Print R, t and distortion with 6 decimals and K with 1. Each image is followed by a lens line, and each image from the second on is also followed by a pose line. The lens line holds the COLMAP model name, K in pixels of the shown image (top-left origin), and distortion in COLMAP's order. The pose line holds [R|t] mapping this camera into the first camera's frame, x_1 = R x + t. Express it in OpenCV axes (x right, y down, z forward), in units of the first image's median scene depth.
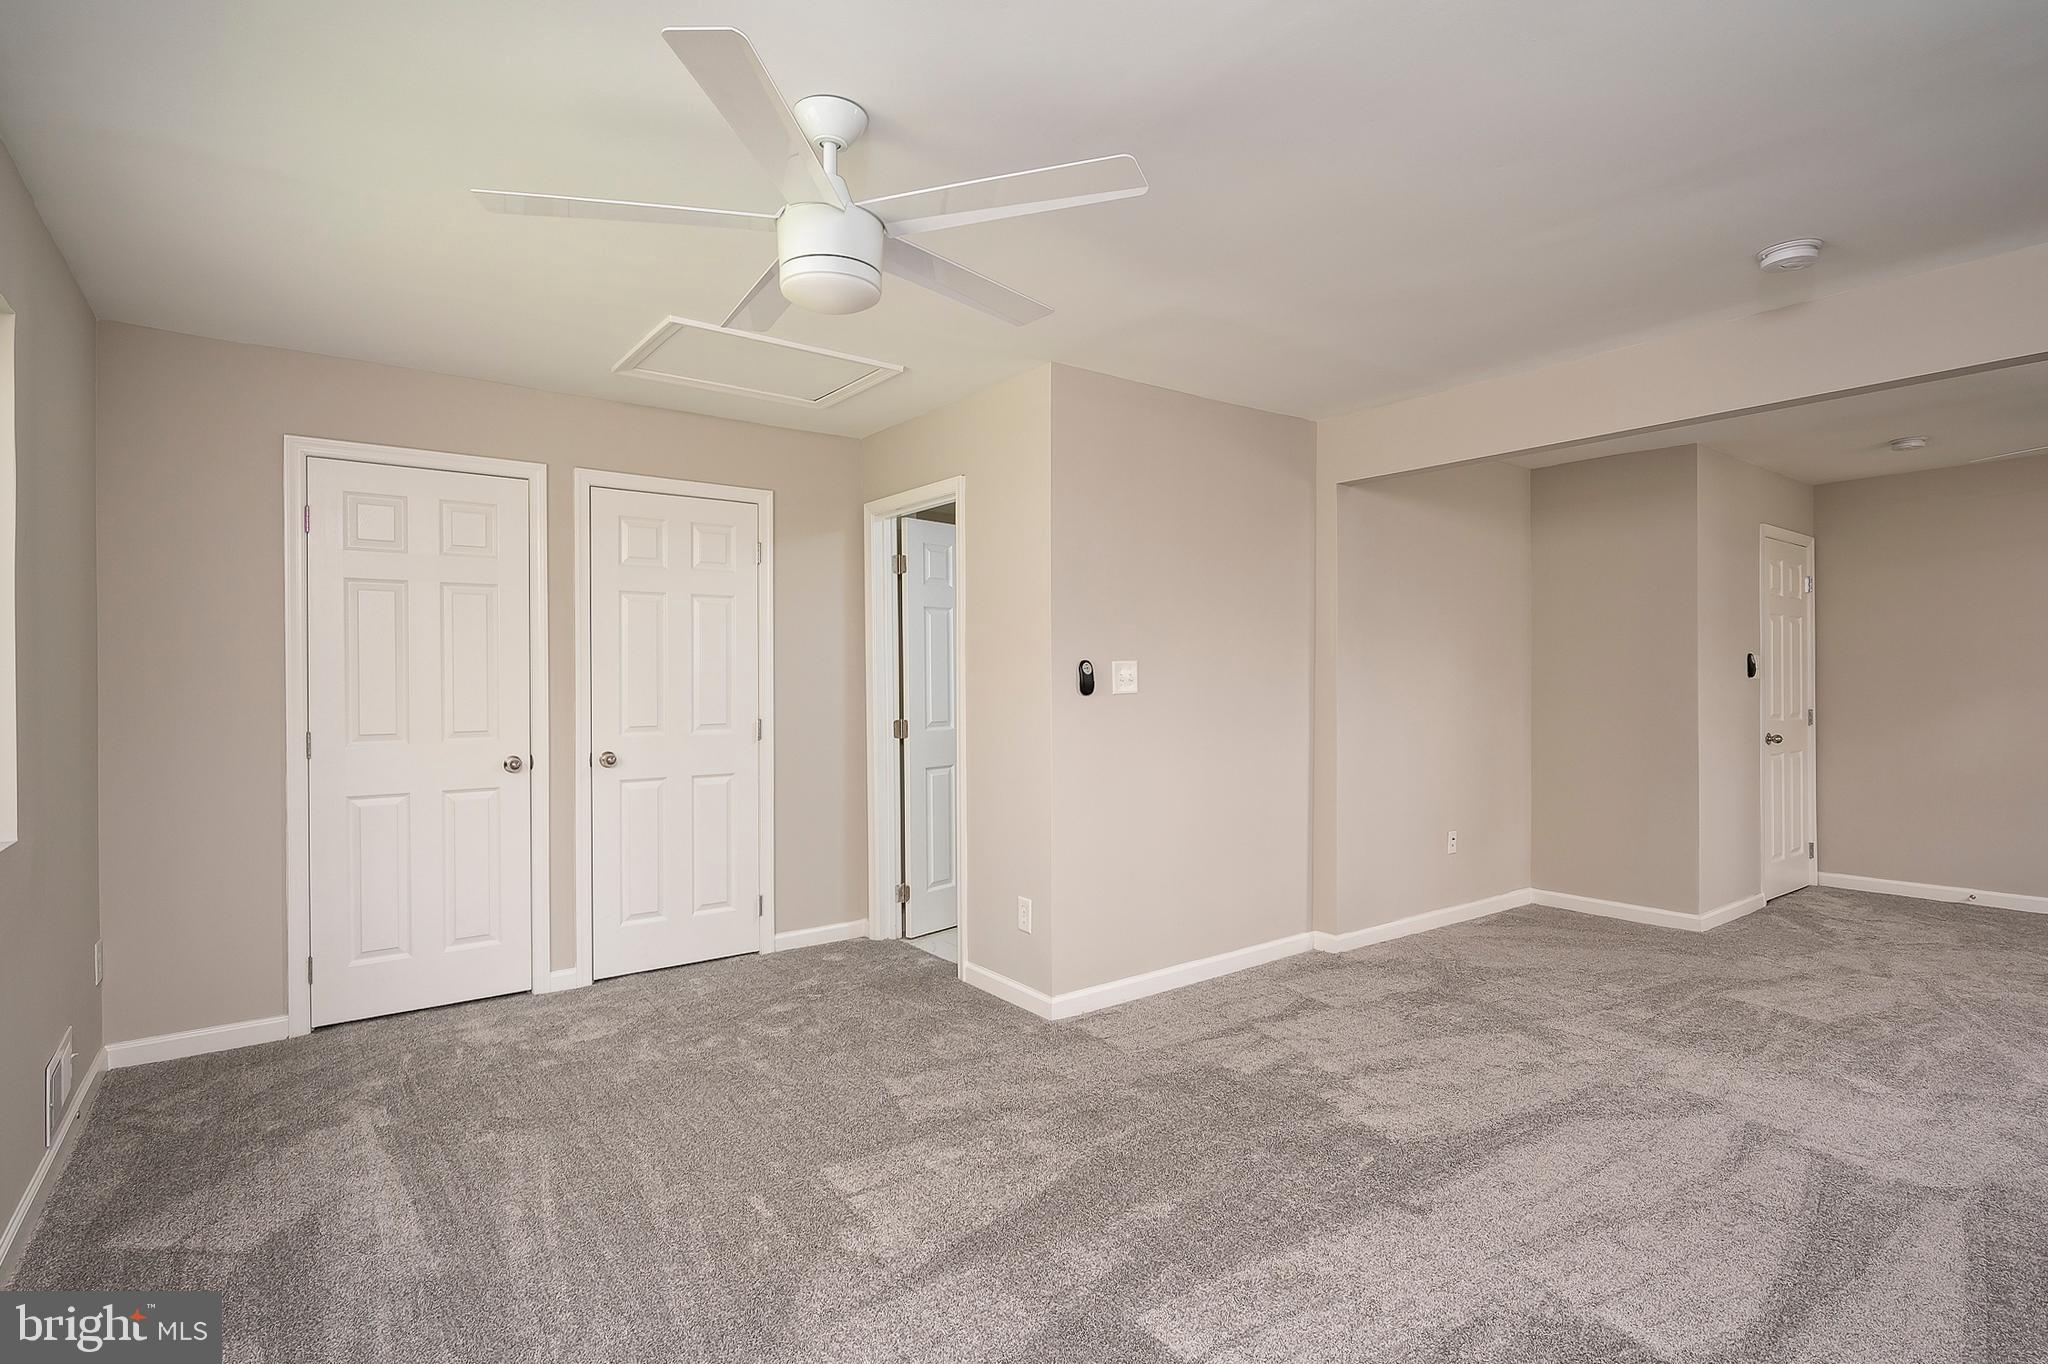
lens RADIAL K [[996.5, 0, 1024.0], [0, 996.5, 682.0], [0, 0, 1]] dist [0.026339, 0.000031]
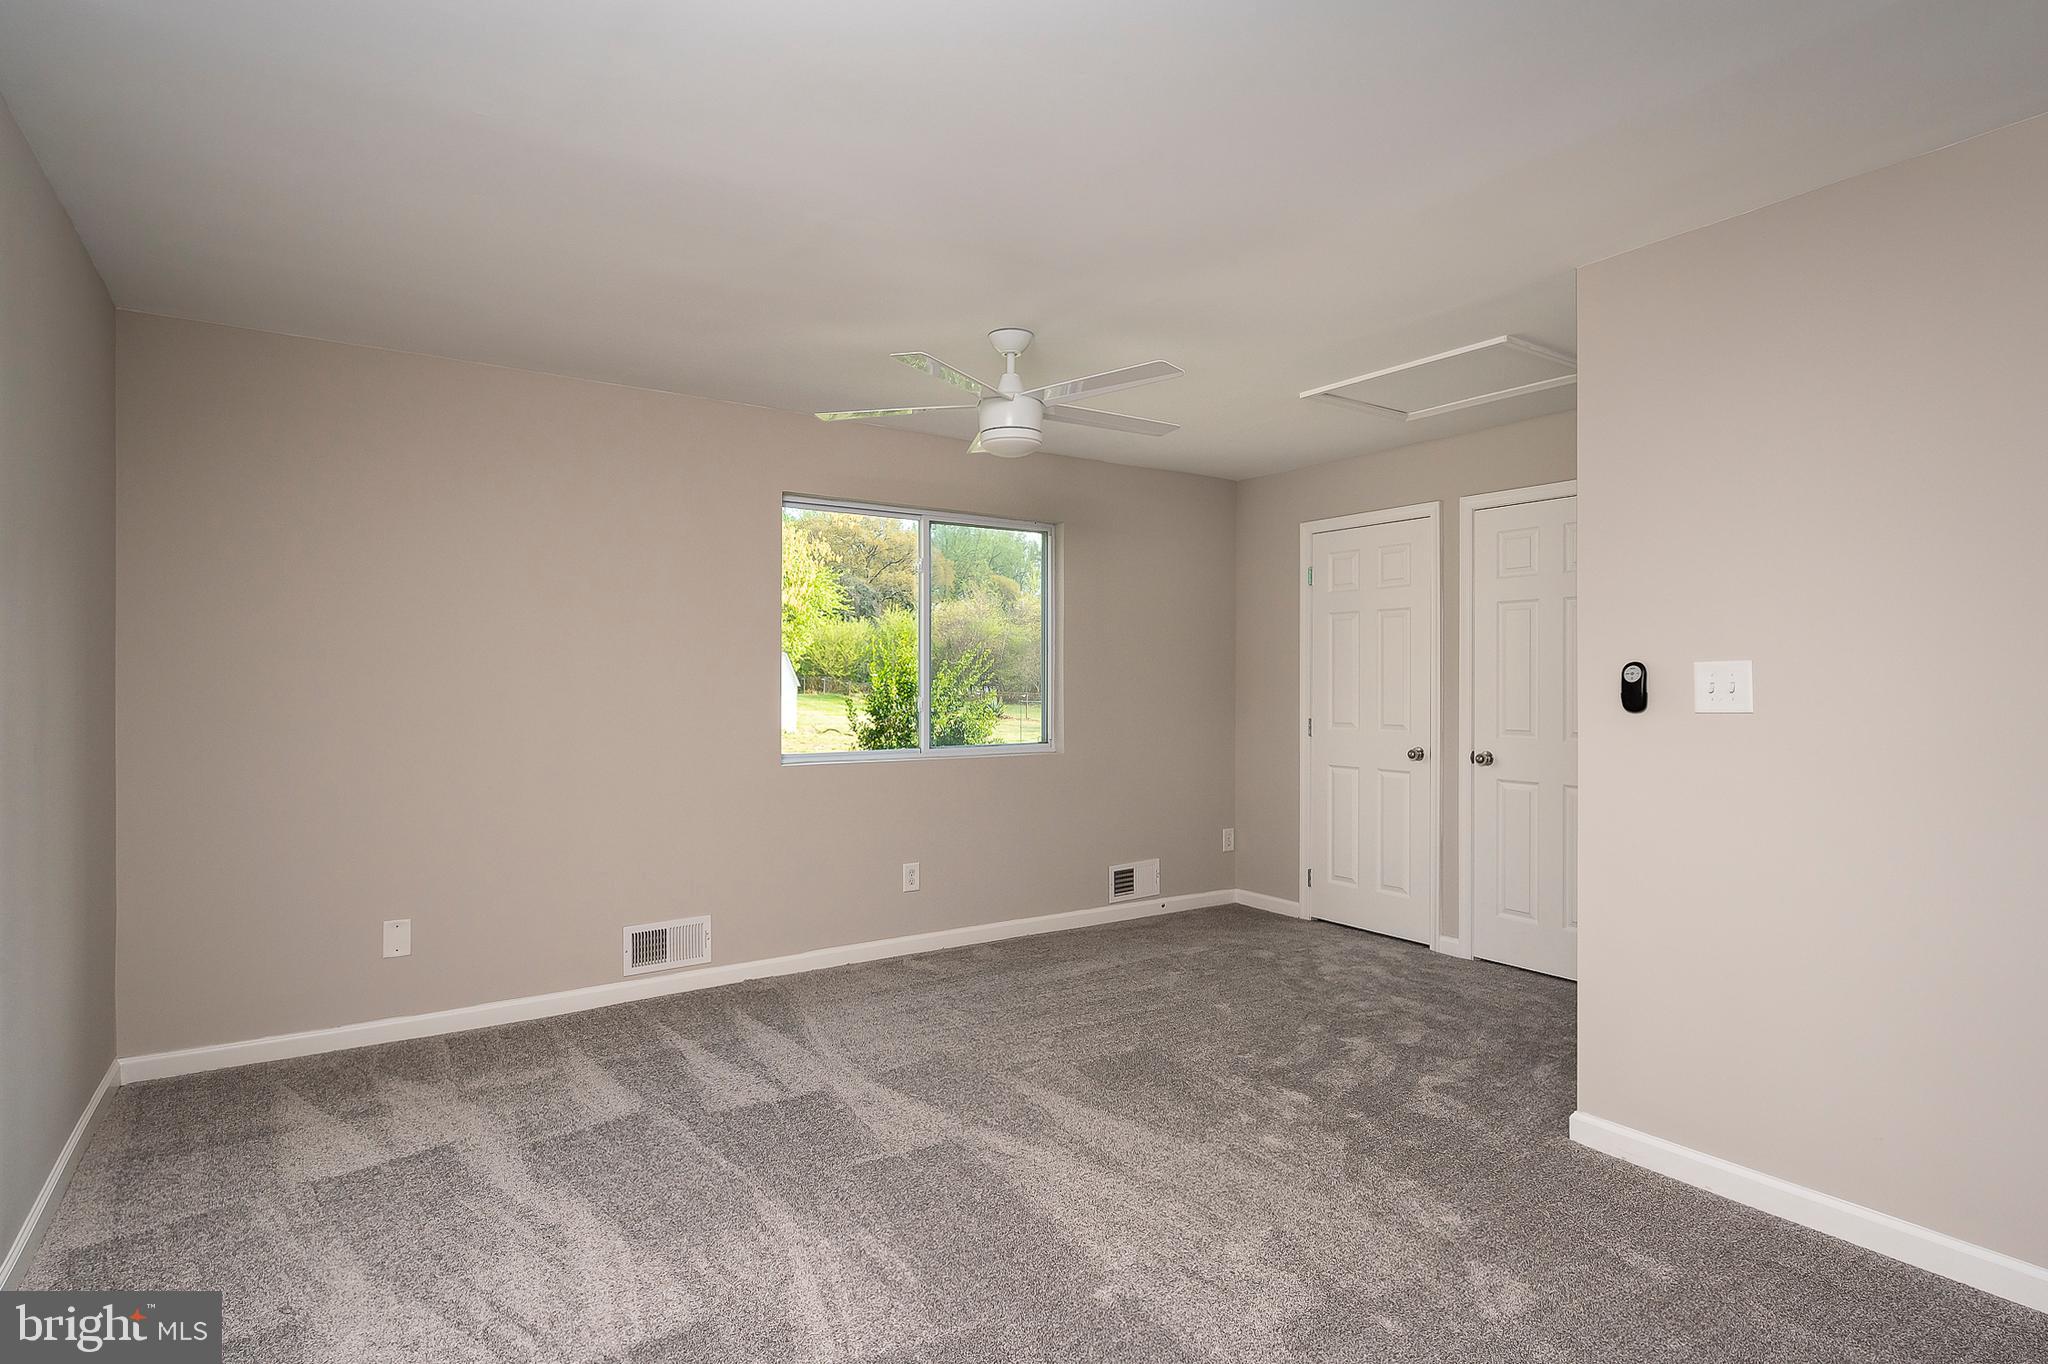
lens RADIAL K [[1075.0, 0, 1024.0], [0, 1075.0, 682.0], [0, 0, 1]] dist [0.000220, 0.000043]
pose [[-0.049203, 0.003743, -0.998782, 0.809772], [-0.006097, 0.999973, 0.004047, -0.007716], [0.998770, 0.006289, -0.049179, 0.588485]]
